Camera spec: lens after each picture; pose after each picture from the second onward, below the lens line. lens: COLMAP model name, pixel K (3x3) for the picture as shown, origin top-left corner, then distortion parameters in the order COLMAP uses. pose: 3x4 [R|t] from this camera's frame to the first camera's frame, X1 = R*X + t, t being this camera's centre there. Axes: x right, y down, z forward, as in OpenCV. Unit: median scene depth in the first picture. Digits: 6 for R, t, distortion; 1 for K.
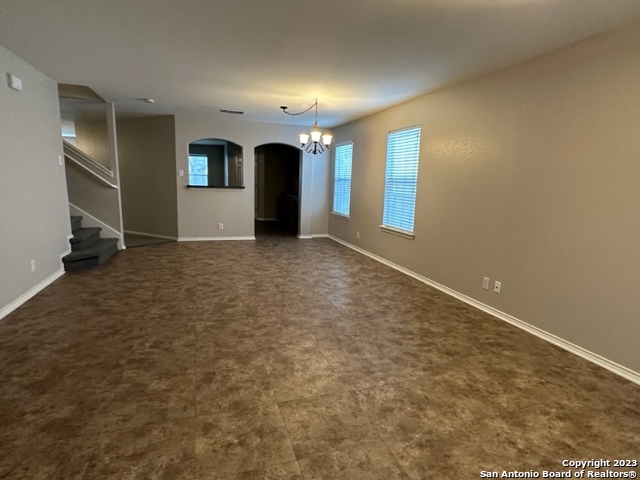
lens RADIAL K [[359.5, 0, 323.4], [0, 359.5, 241.0], [0, 0, 1]] dist [-0.004814, 0.001738]
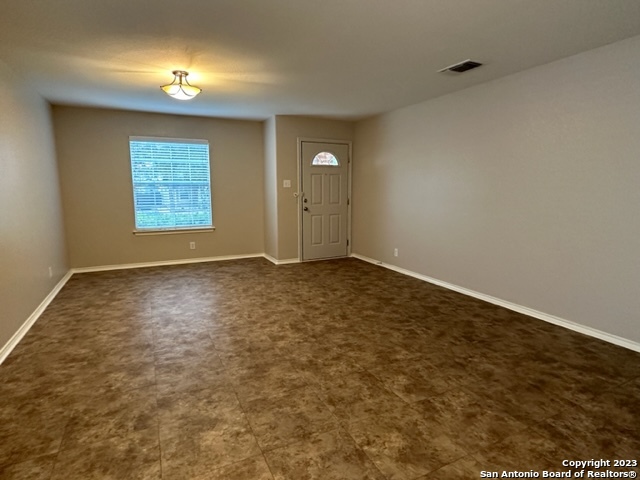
lens RADIAL K [[359.5, 0, 314.8], [0, 359.5, 242.4], [0, 0, 1]] dist [-0.004814, 0.001738]
pose [[-0.993867, -0.014252, -0.109661, -0.017072], [-0.048494, 0.947392, 0.316381, -0.288678], [0.099382, 0.319758, -0.942273, 1.682544]]
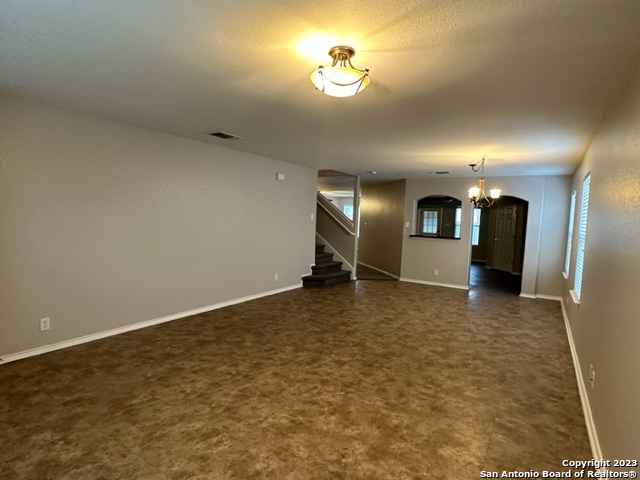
lens RADIAL K [[359.5, 0, 320.6], [0, 359.5, 240.7], [0, 0, 1]] dist [-0.004814, 0.001738]
pose [[0.630242, 0.044317, -0.775133, 0.779542], [-0.149095, 0.986697, -0.064813, -0.029497], [0.761948, 0.156416, 0.628465, 0.048927]]
